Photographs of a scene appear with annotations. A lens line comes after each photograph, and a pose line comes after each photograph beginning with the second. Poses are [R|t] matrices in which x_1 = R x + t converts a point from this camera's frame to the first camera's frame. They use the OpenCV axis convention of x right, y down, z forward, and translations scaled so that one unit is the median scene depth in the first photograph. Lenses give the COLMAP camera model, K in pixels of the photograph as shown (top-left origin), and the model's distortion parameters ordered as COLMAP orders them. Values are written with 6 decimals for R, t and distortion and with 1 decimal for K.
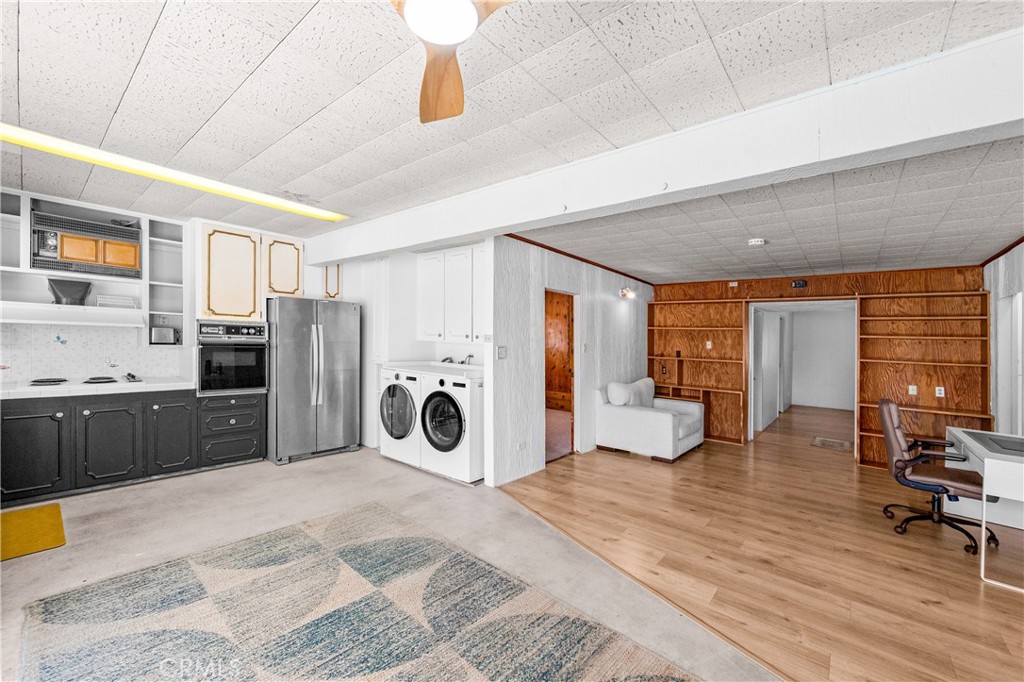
lens RADIAL K [[415.0, 0, 514.0], [0, 415.0, 324.2], [0, 0, 1]] dist [0.000293, 0.000477]
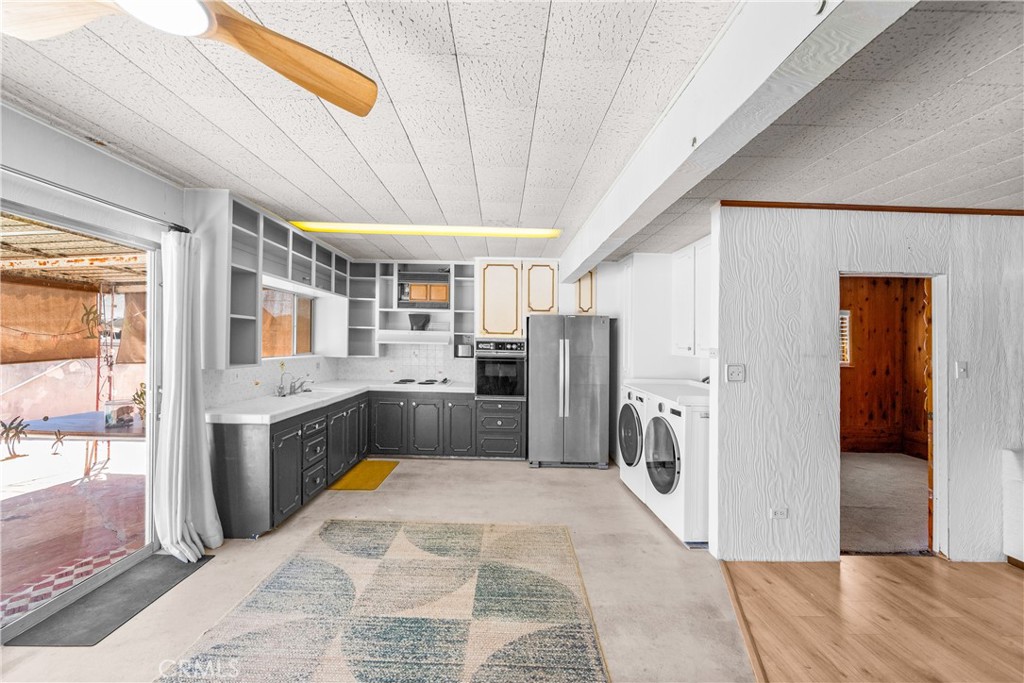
lens RADIAL K [[413.6, 0, 512.6], [0, 413.6, 338.8], [0, 0, 1]] dist [-0.018804, 0.007482]
pose [[0.653363, -0.026226, -0.756590, 0.230876], [0.028999, 0.999533, -0.009605, 0.006175], [0.756489, -0.015665, 0.653819, 0.236664]]
